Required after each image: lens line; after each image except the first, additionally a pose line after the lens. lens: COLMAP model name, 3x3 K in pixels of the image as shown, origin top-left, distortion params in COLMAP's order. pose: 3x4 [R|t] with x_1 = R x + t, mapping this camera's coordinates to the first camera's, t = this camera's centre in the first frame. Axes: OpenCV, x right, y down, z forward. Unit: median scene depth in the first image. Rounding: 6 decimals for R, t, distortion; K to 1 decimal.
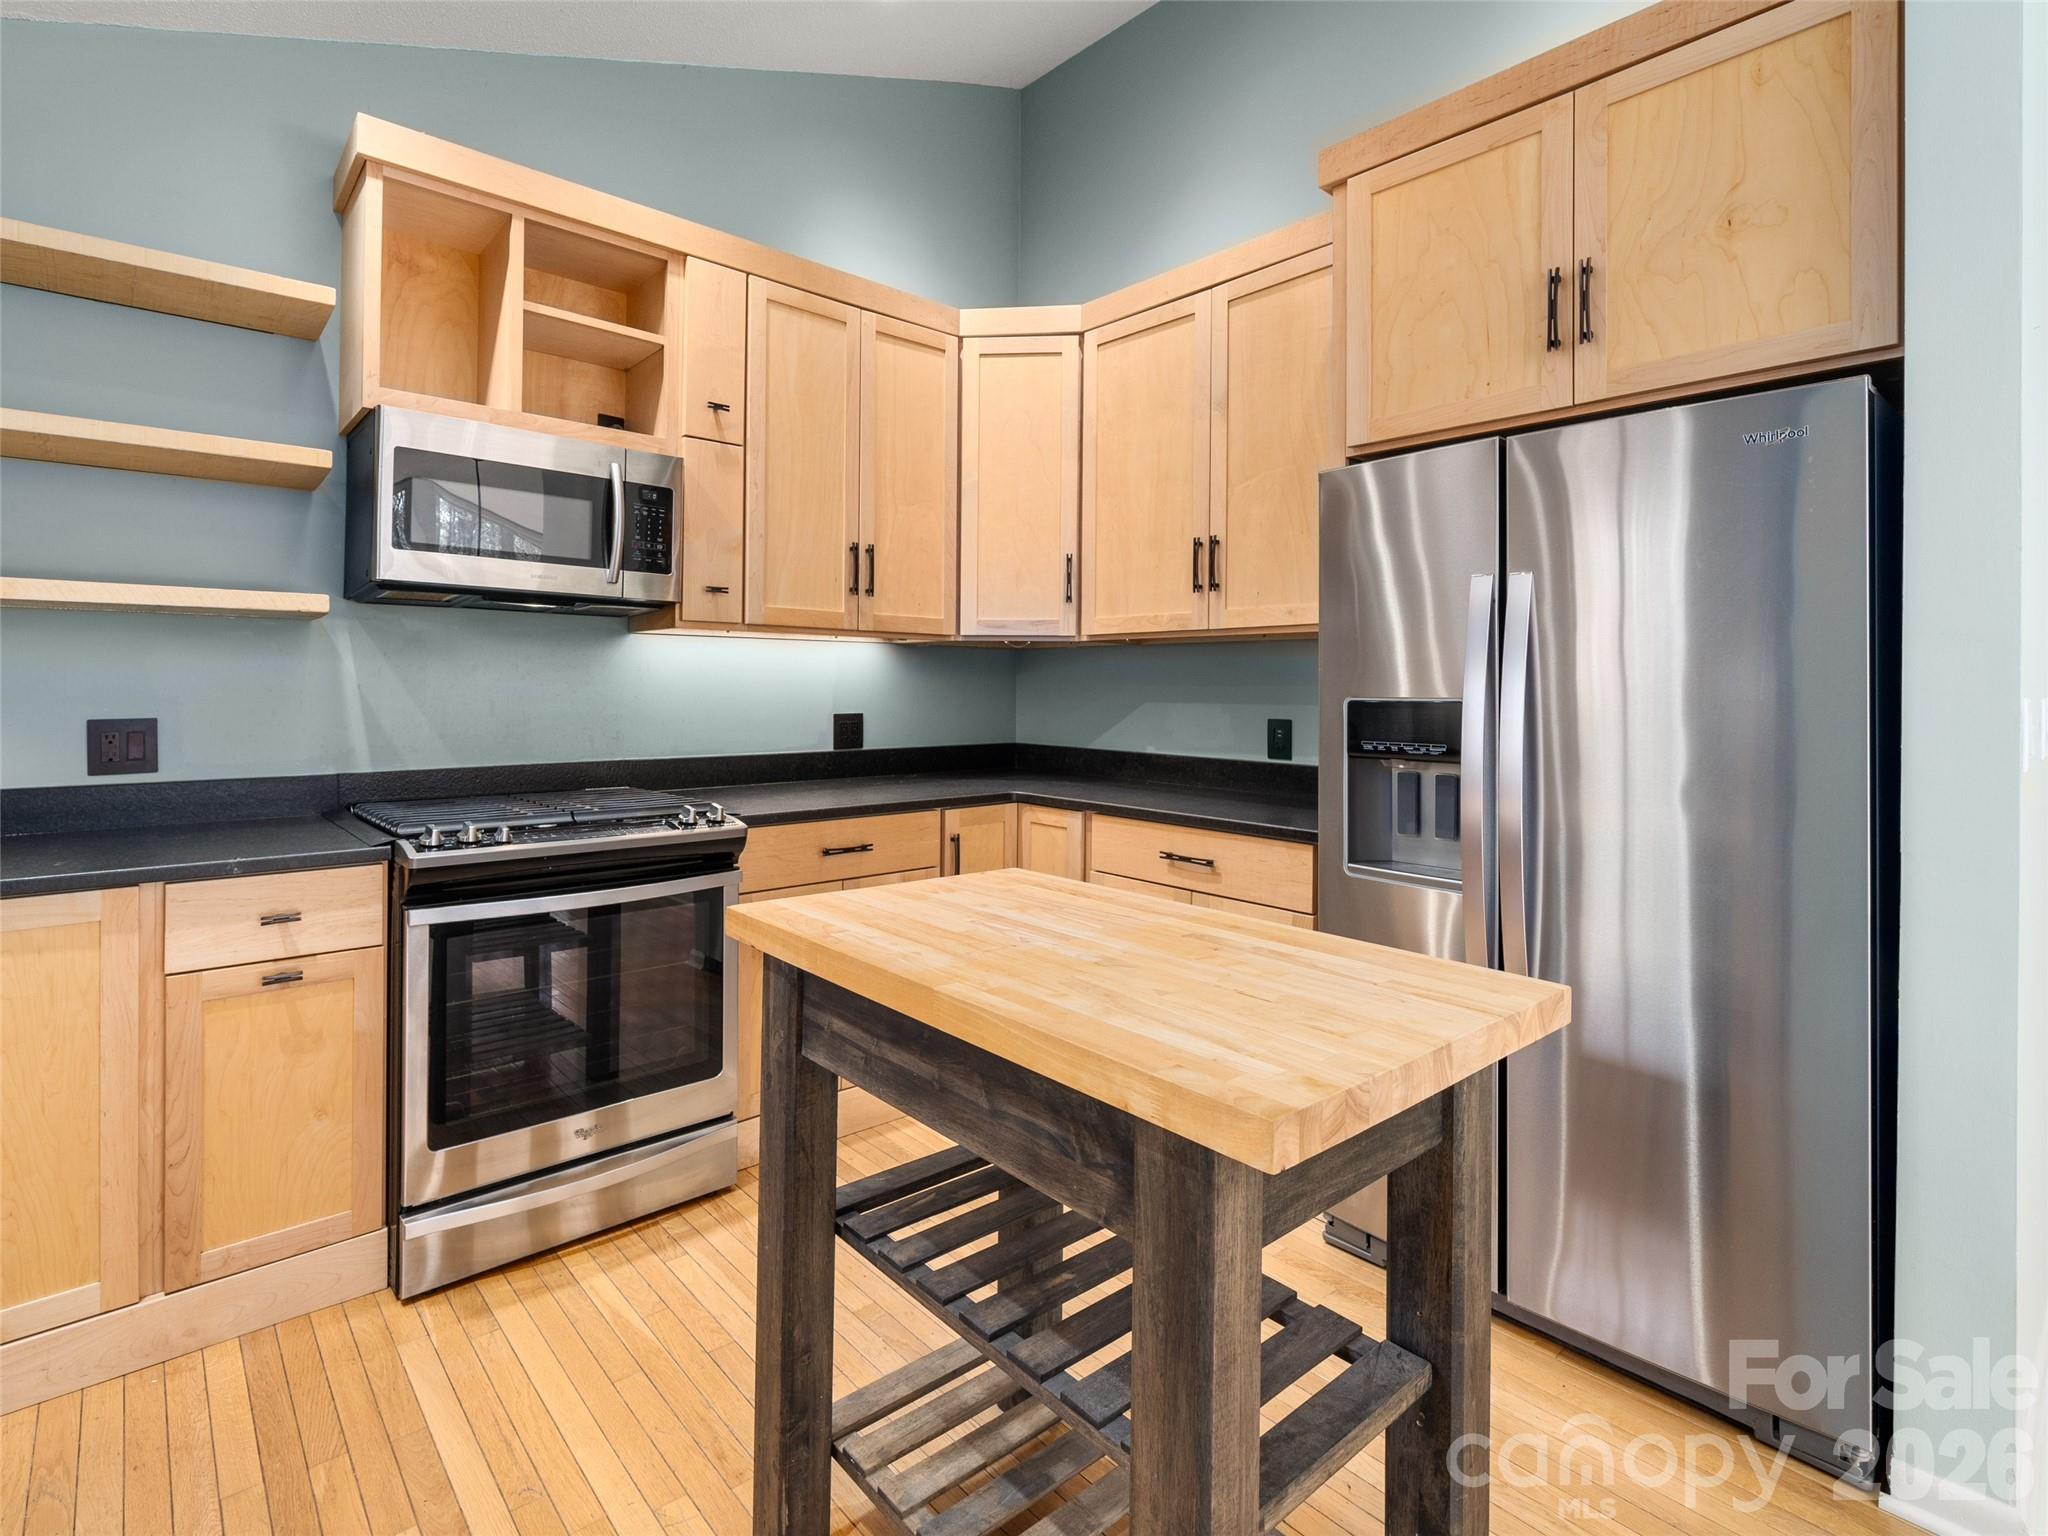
lens RADIAL K [[1005.9, 0, 895.2], [0, 1005.9, 675.5], [0, 0, 1]] dist [0.001685, -0.003355]
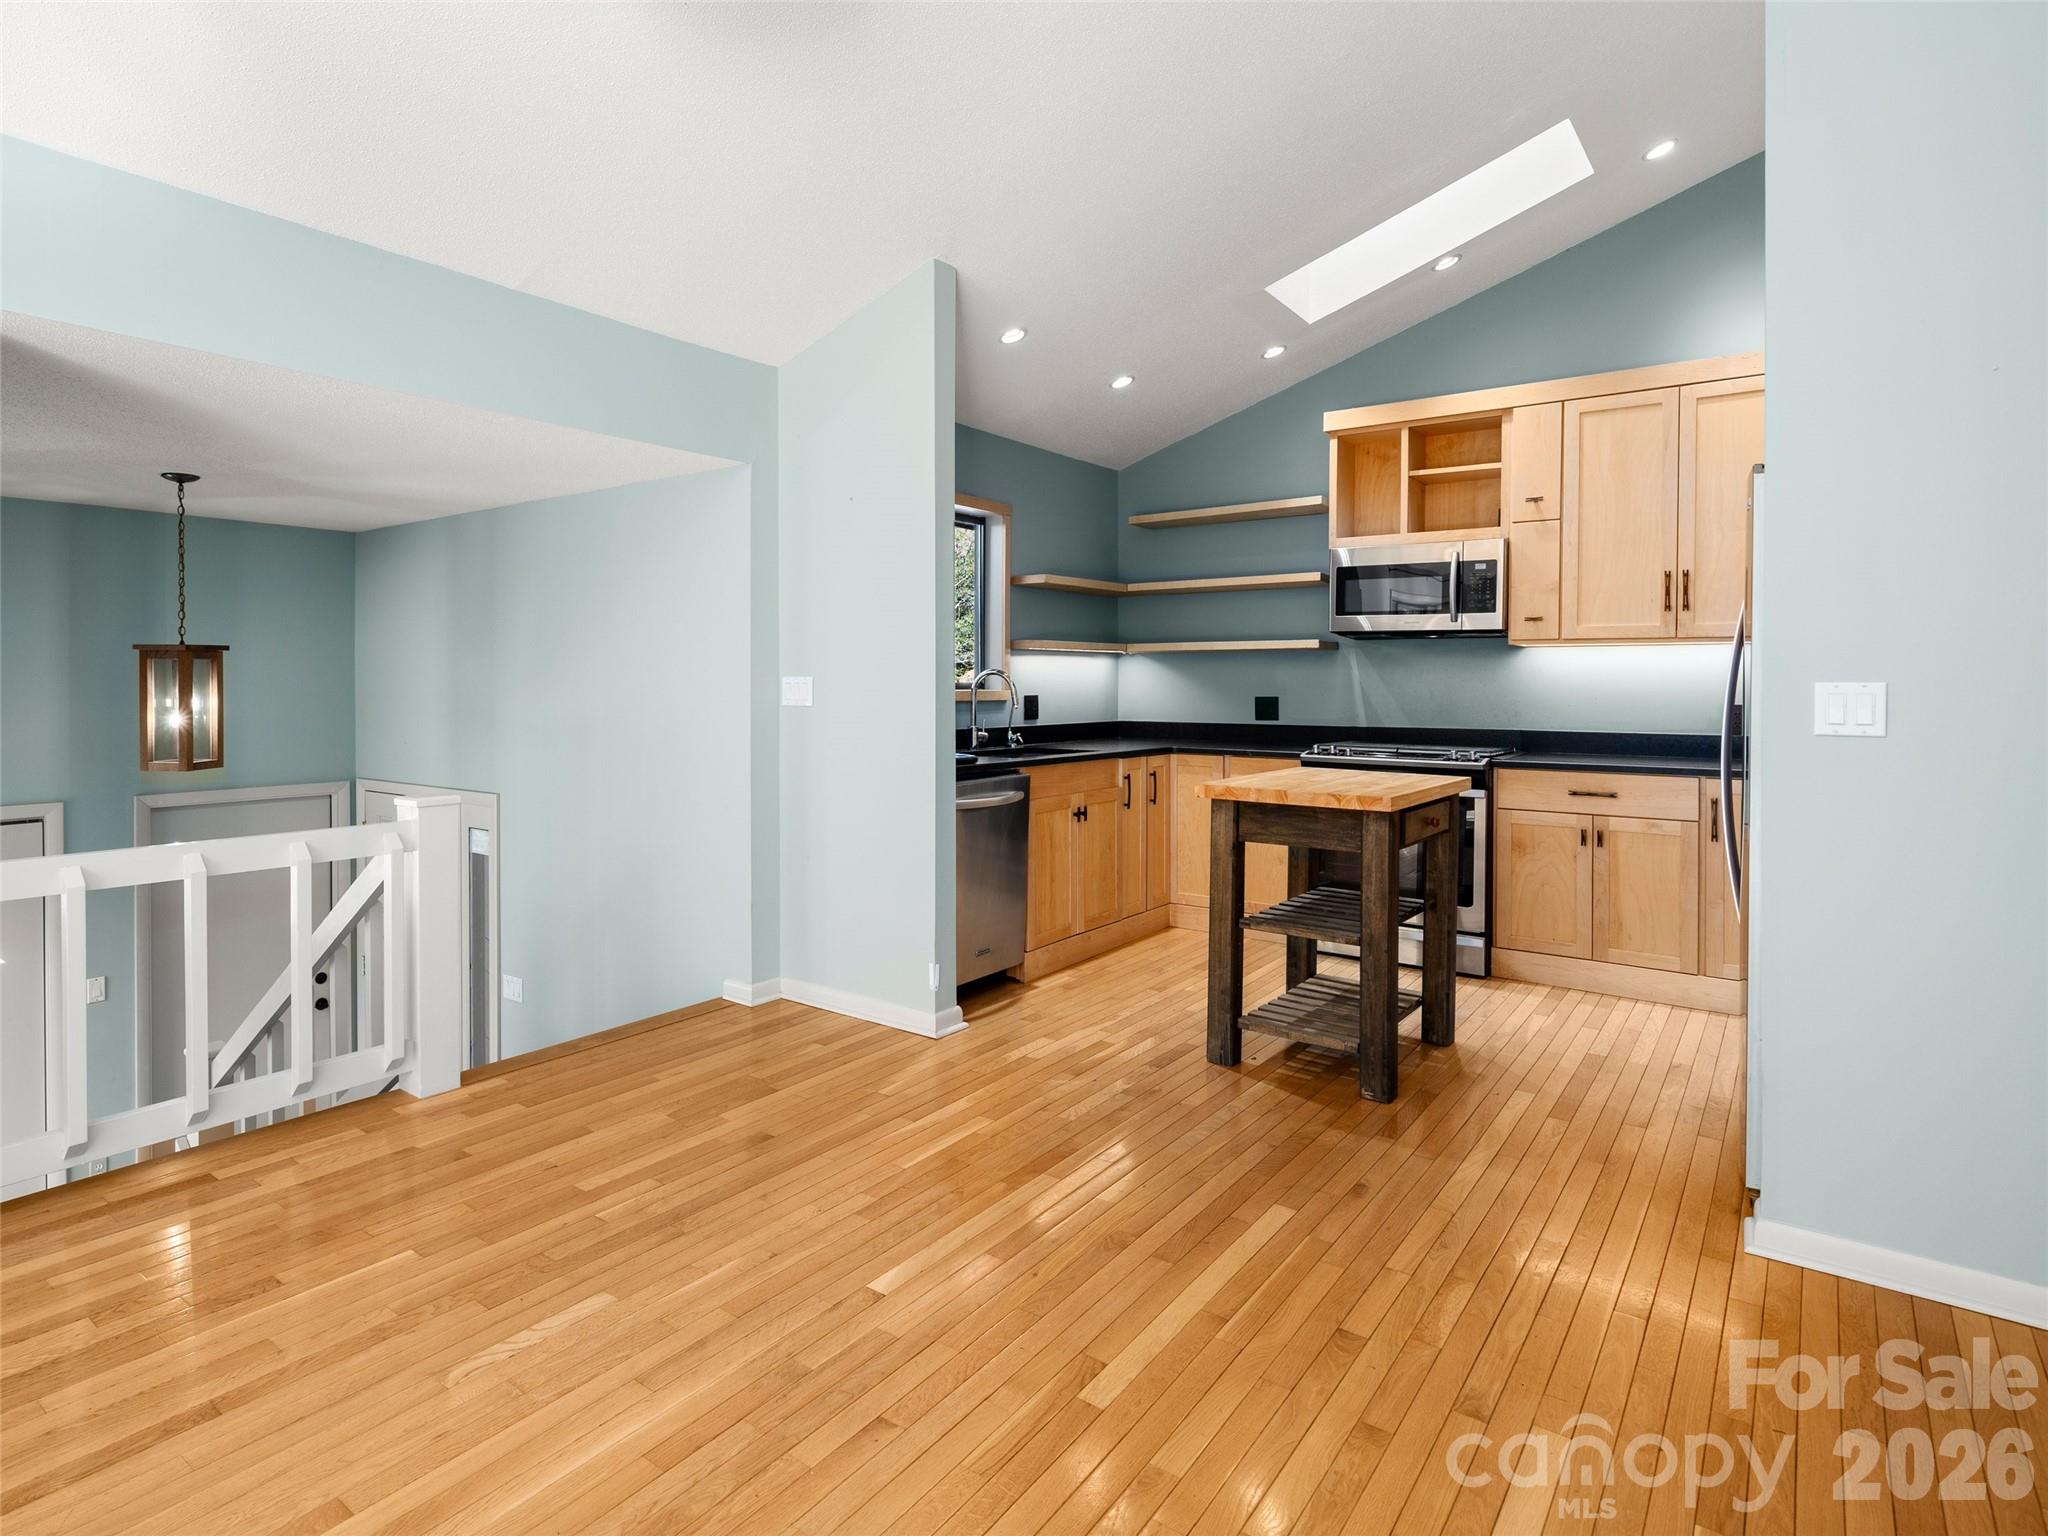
lens RADIAL K [[1113.6, 0, 894.0], [0, 1113.6, 694.9], [0, 0, 1]] dist [-0.003759, -0.000854]
pose [[0.214443, 0.006273, -0.976716, 1.385084], [0.011198, 0.999898, 0.008880, 0.005593], [0.976672, -0.012842, 0.214351, -0.351467]]
